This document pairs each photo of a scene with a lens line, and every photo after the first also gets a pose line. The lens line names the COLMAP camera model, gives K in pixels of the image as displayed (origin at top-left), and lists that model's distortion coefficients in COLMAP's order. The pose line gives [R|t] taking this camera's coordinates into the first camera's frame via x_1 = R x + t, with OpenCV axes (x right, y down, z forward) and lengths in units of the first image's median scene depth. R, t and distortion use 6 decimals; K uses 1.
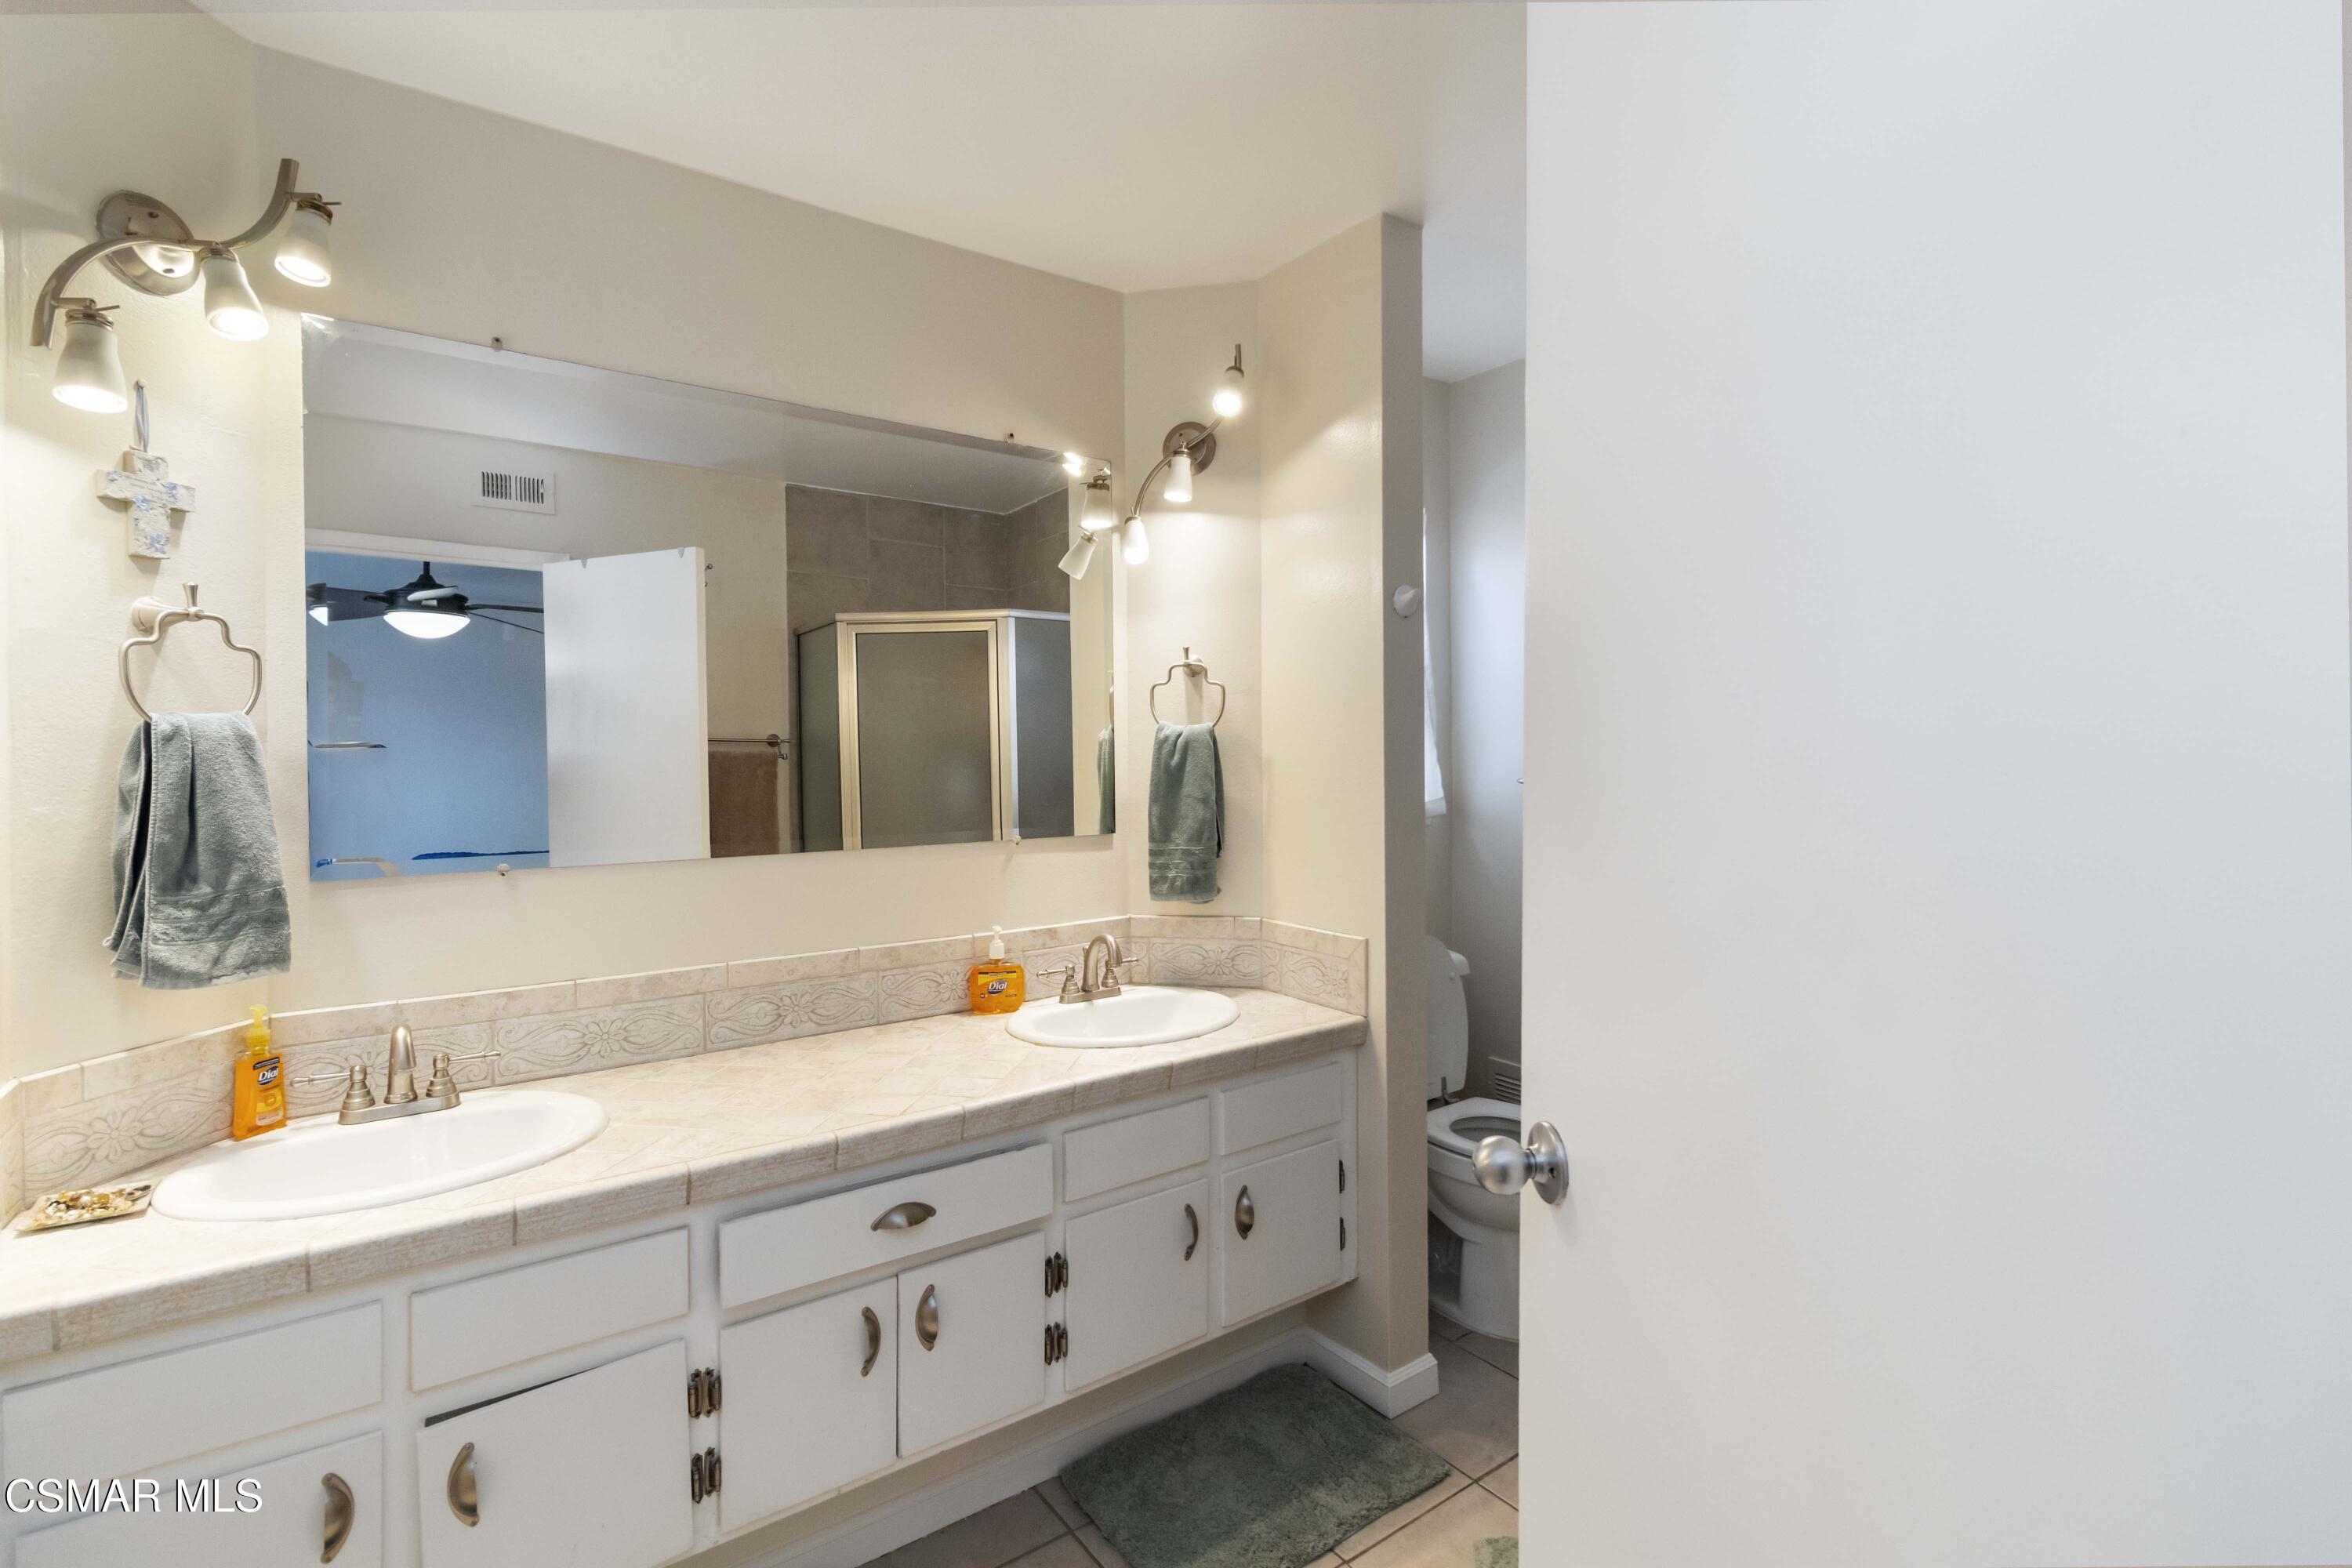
lens RADIAL K [[1117.5, 0, 1177.0], [0, 1117.5, 759.2], [0, 0, 1]] dist [-0.001386, 0.000603]
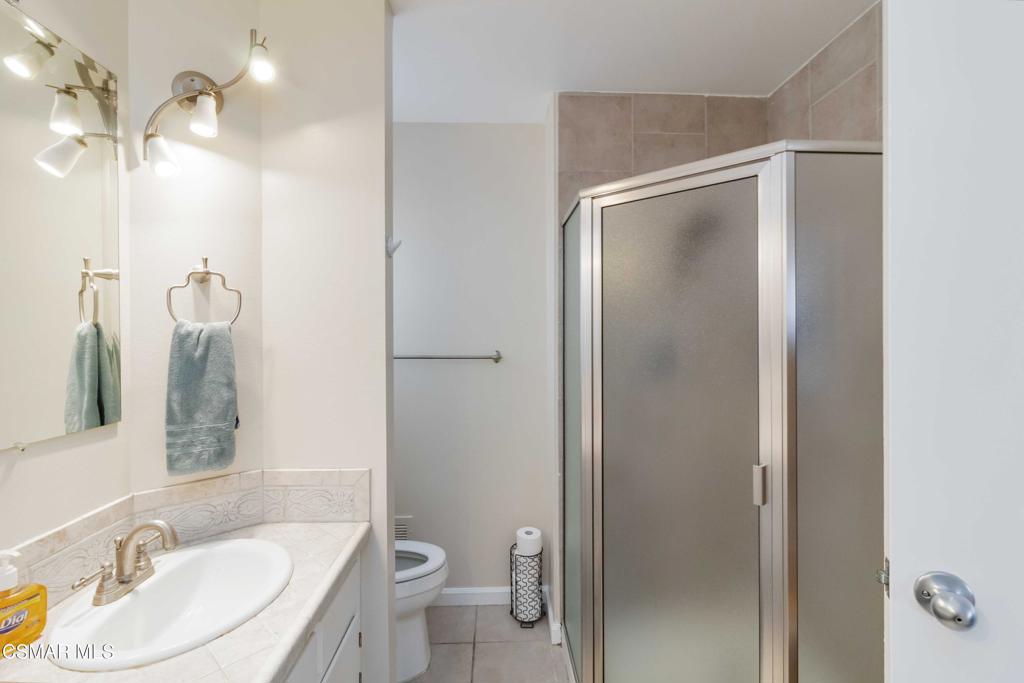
lens RADIAL K [[503.7, 0, 517.9], [0, 503.7, 325.9], [0, 0, 1]] dist [0.002060, 0.001531]
pose [[0.553638, 0.006405, 0.832733, -0.258145], [0.002877, 0.999950, -0.009604, -0.021030], [-0.832753, 0.007712, 0.553591, 0.422601]]
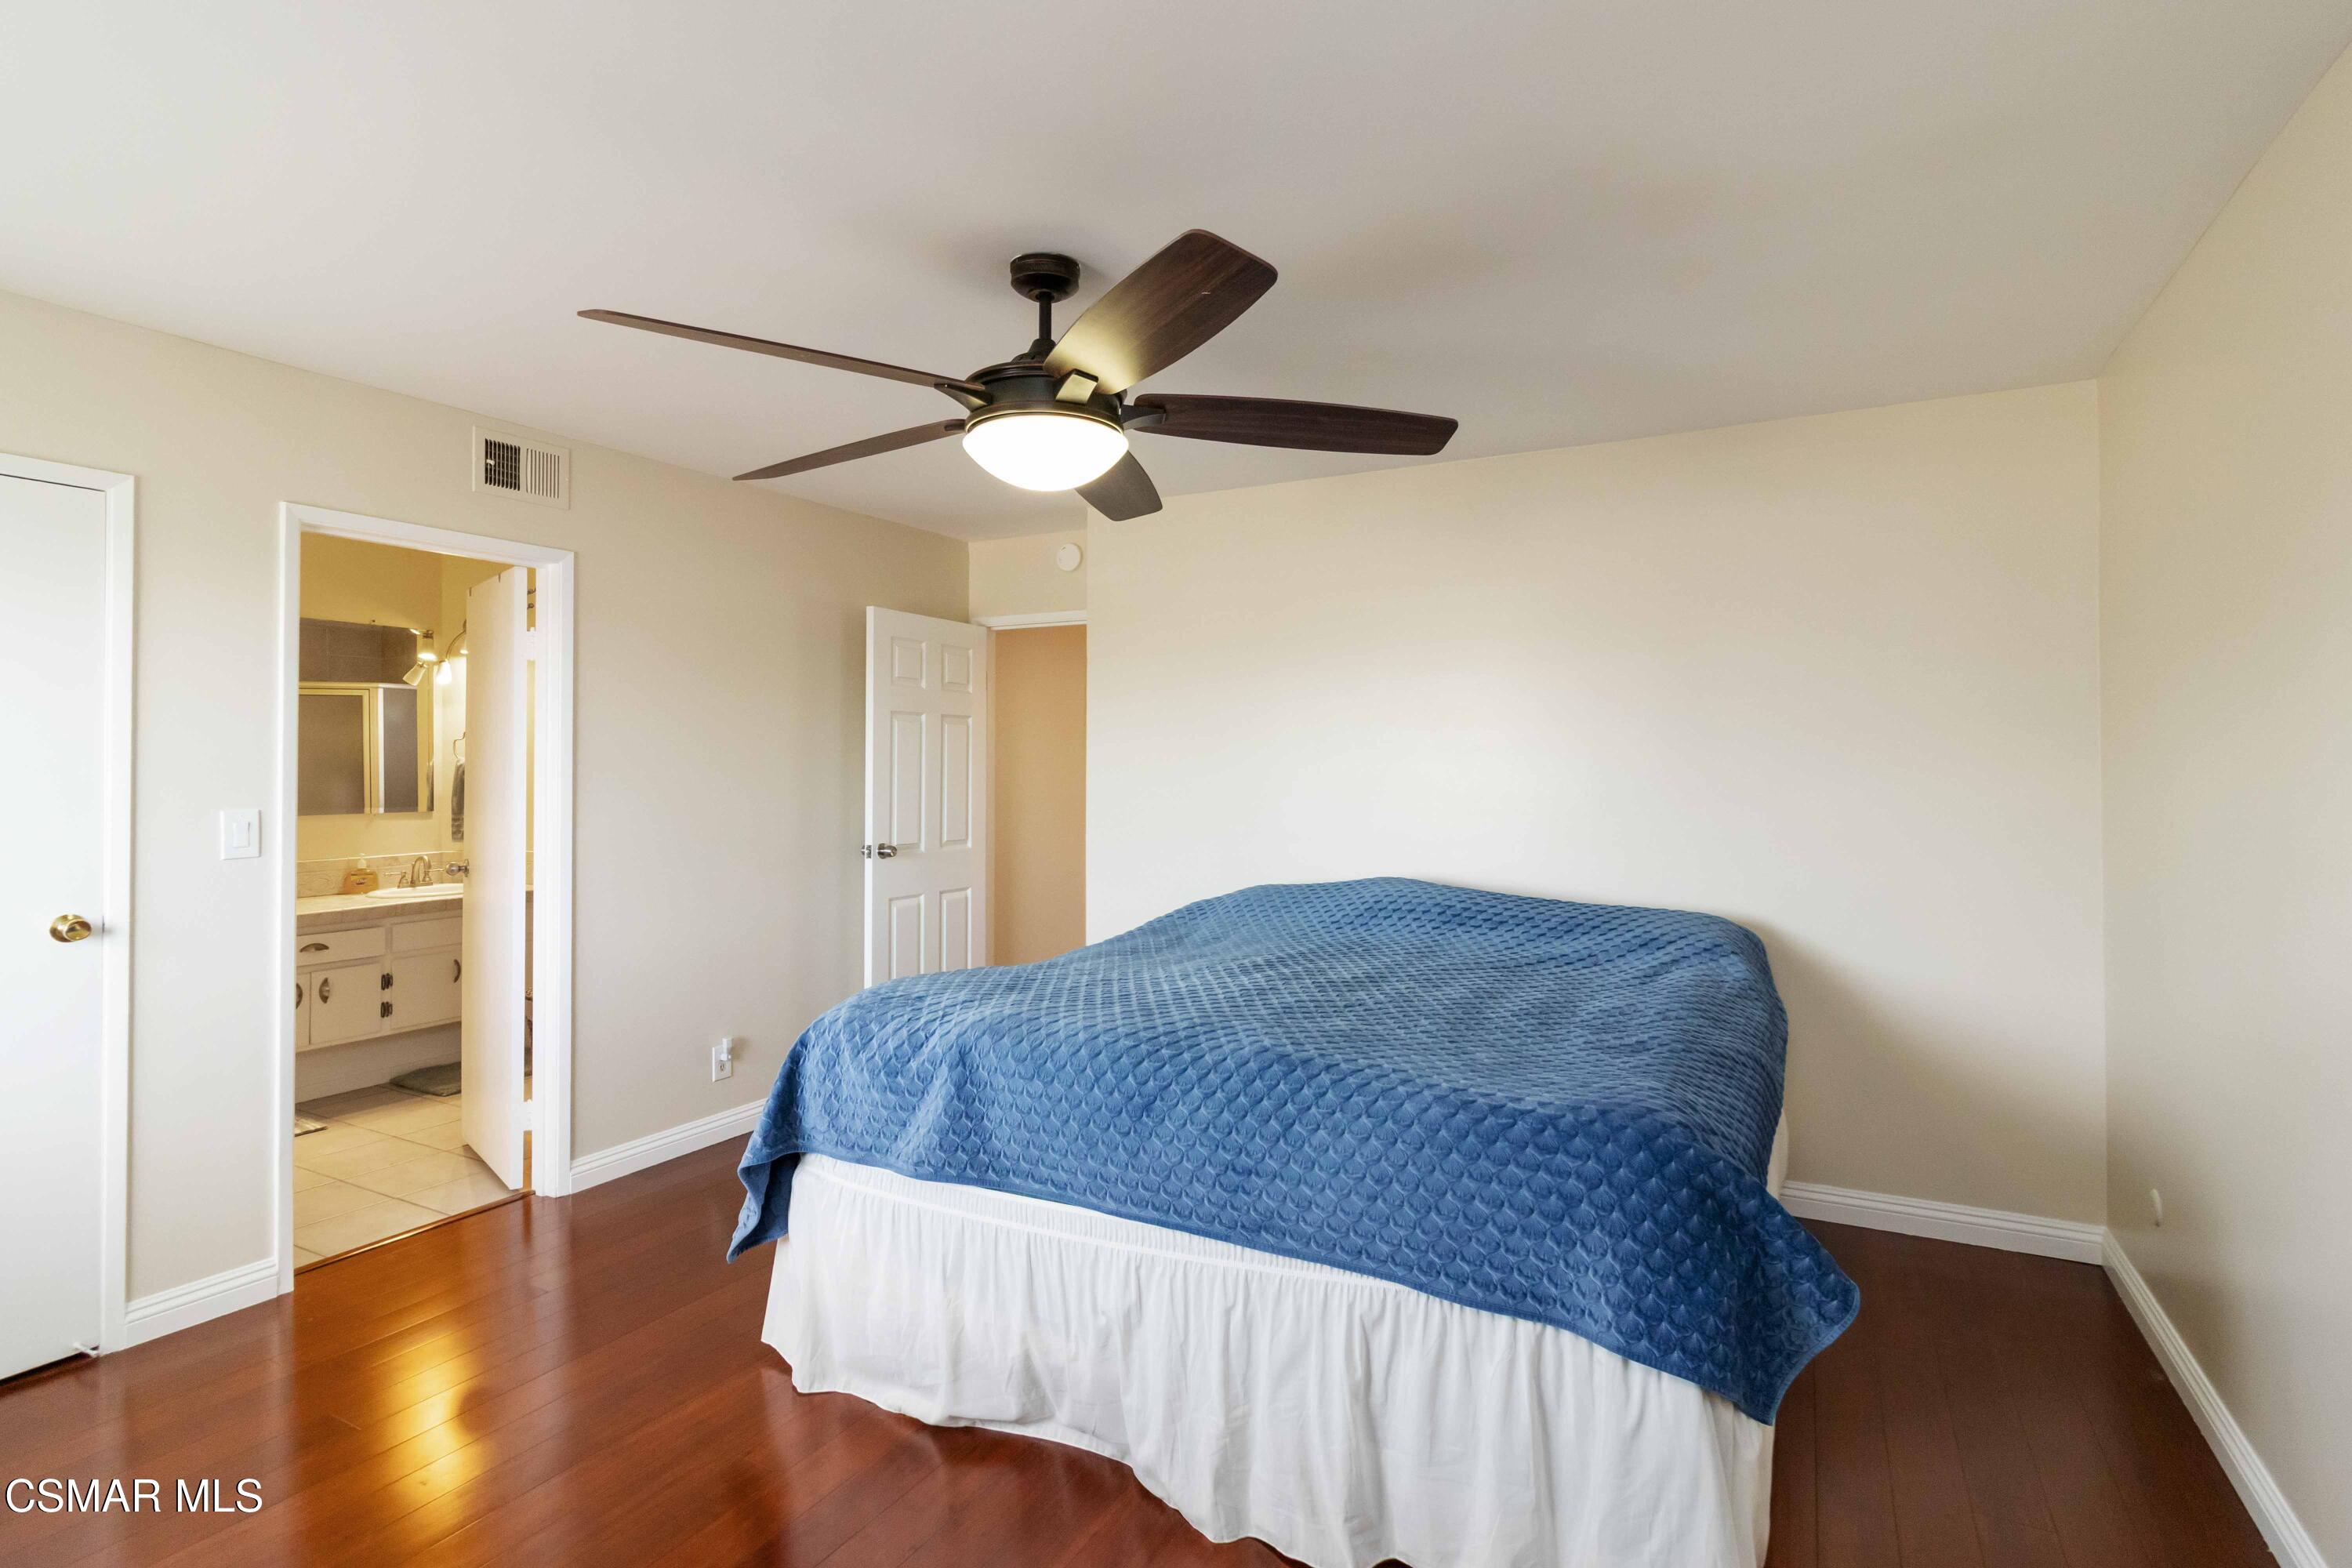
lens RADIAL K [[1156.9, 0, 1189.7], [0, 1156.9, 748.2], [0, 0, 1]] dist [0.002060, 0.001531]
pose [[0.904261, 0.005188, 0.426948, 0.306851], [0.001702, 0.999874, -0.015754, -0.013365], [-0.426976, 0.014973, 0.904139, -1.599247]]
